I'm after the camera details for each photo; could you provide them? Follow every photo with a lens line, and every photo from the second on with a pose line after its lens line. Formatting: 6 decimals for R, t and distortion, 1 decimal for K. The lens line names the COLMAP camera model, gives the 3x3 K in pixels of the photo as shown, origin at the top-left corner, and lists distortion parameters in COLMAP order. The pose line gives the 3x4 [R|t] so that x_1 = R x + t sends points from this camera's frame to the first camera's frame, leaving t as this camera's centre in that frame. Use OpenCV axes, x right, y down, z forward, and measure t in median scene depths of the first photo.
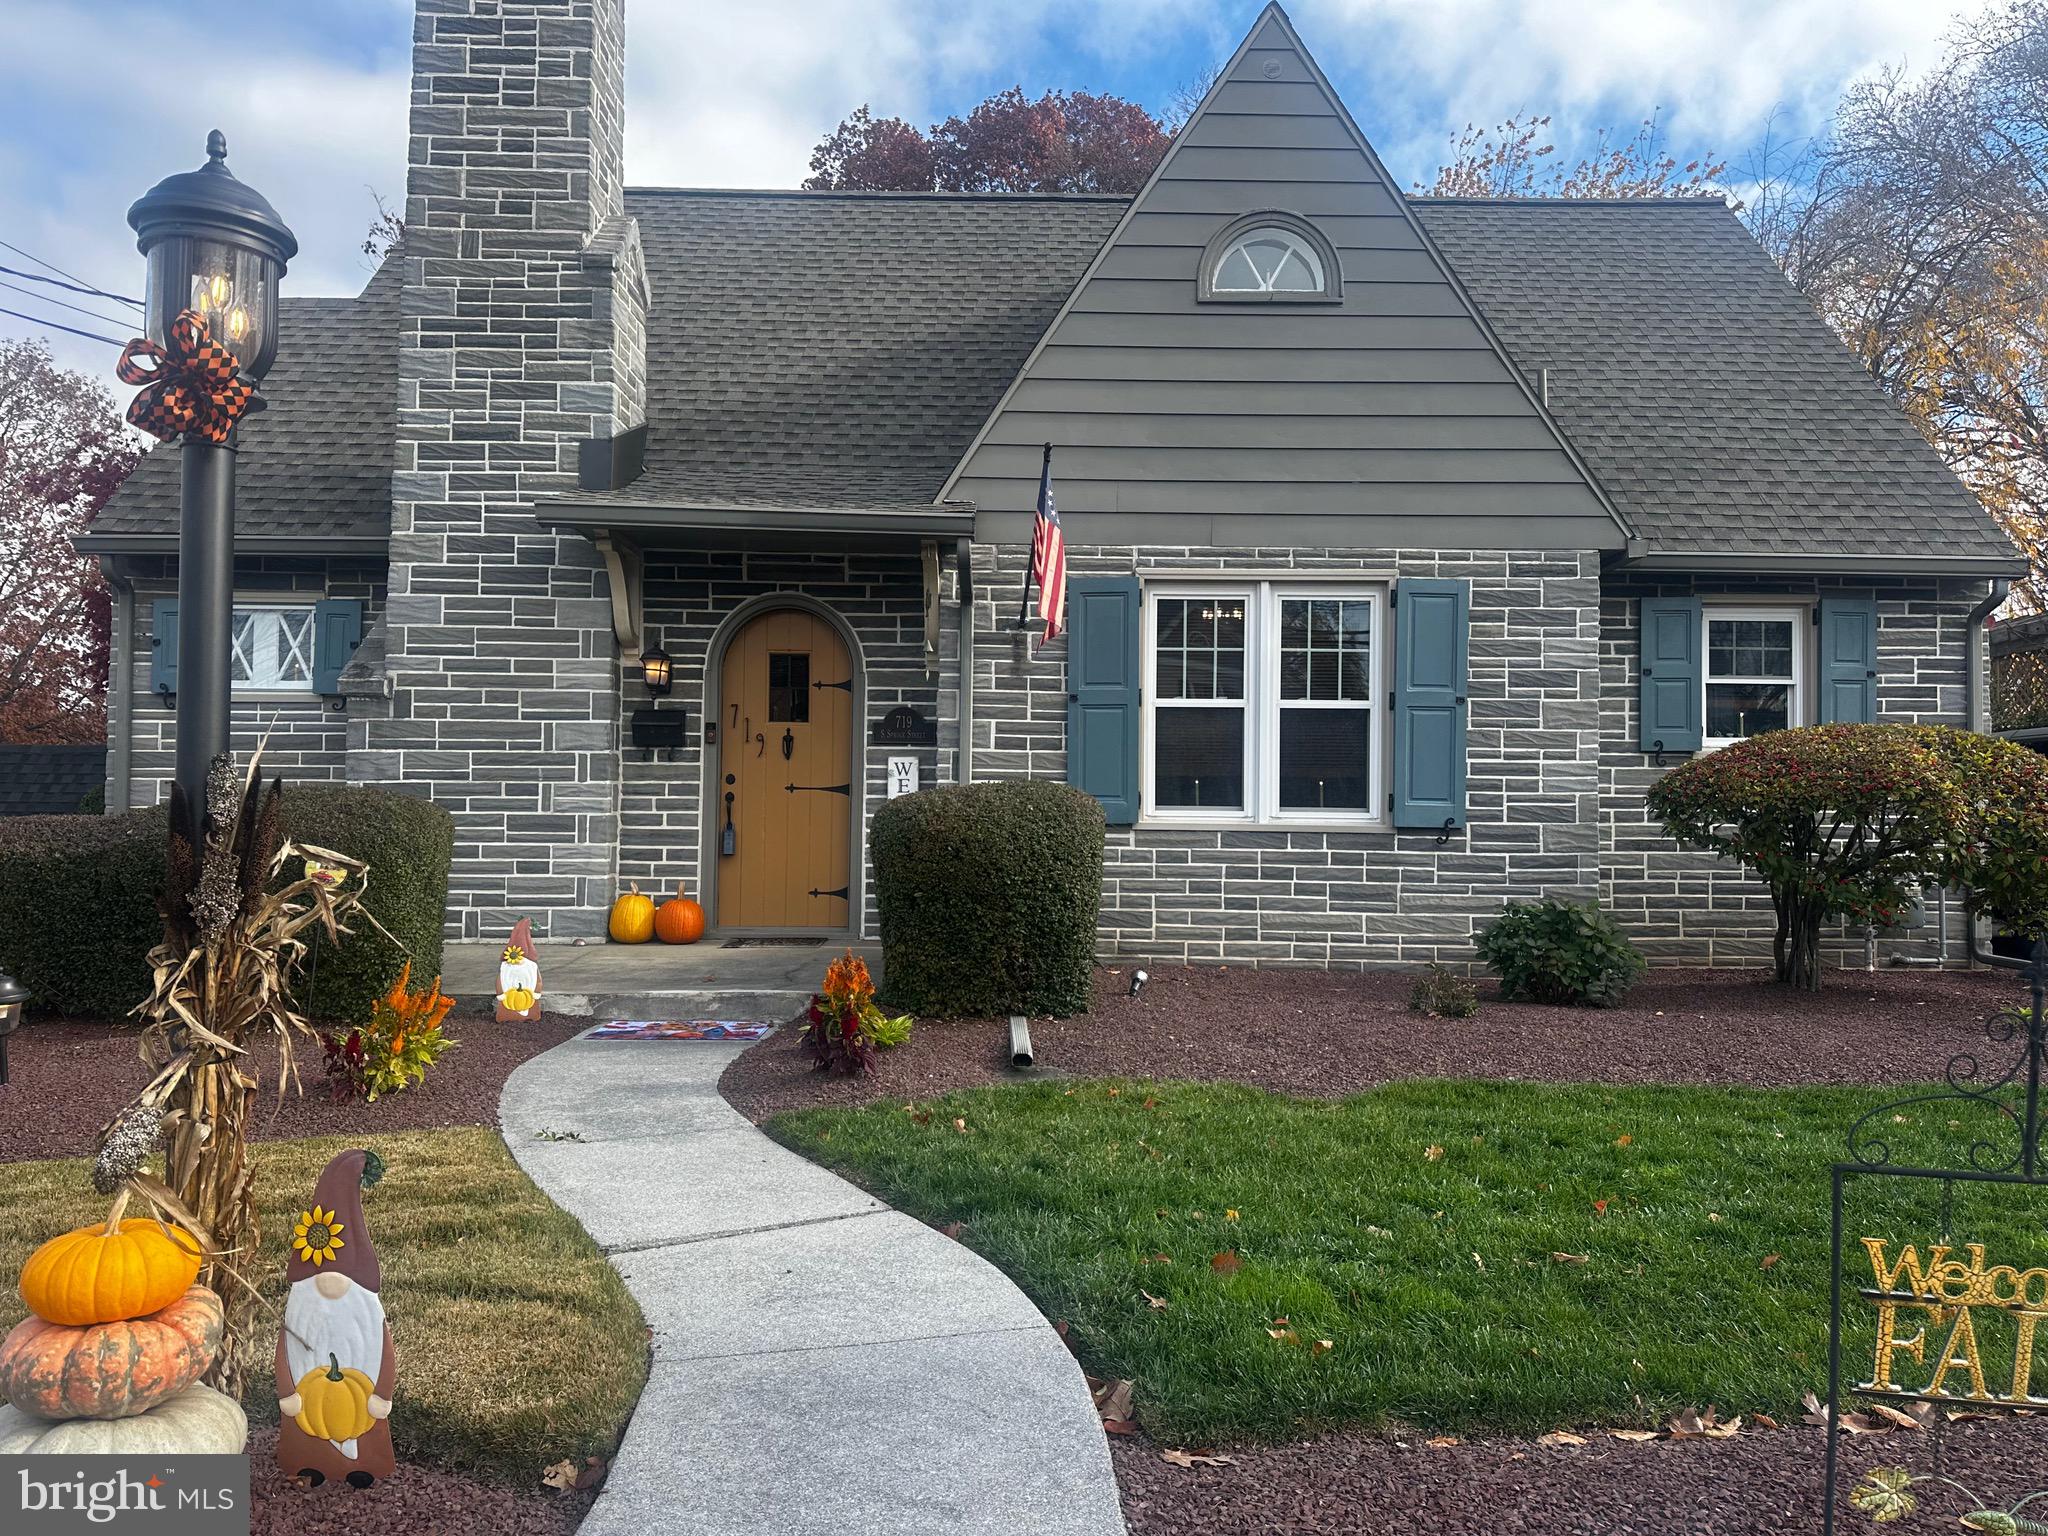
lens RADIAL K [[1451.4, 0, 1024.0], [0, 1451.4, 768.0], [0, 0, 1]] dist [0.088161, -0.103416]
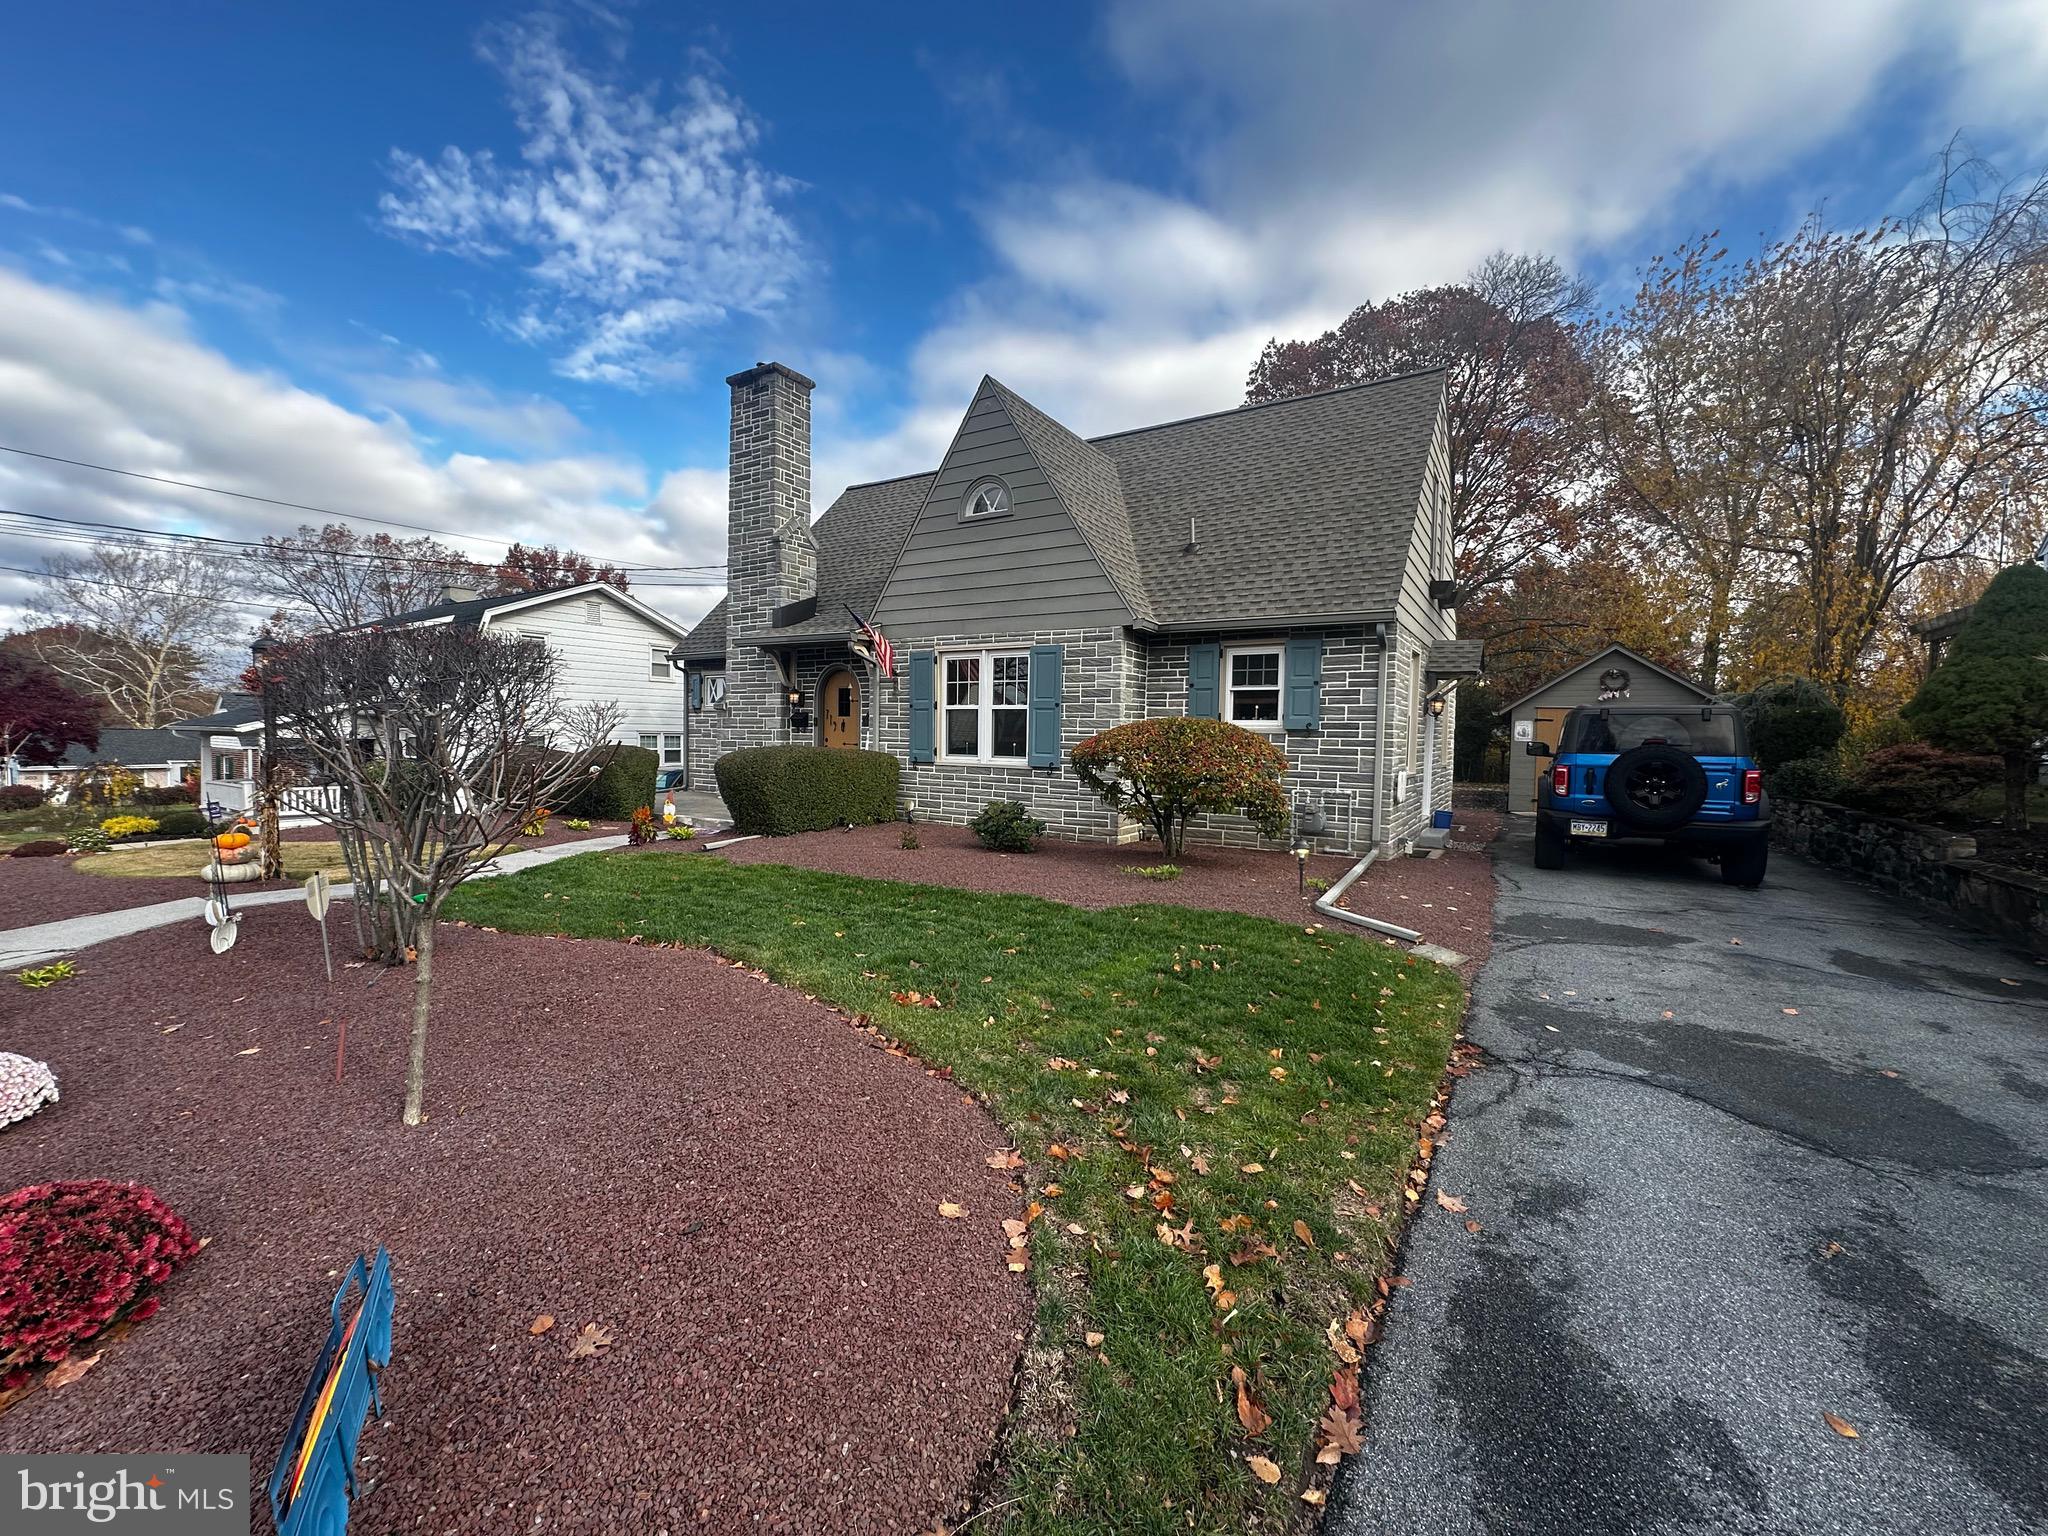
lens RADIAL K [[827.5, 0, 1022.0], [0, 827.5, 771.3], [0, 0, 1]] dist [-0.001611, 0.000931]
pose [[0.834899, 0.027658, -0.549707, 0.880602], [0.010337, 0.997773, 0.065902, -0.030054], [0.550306, -0.060704, 0.832754, 0.008633]]
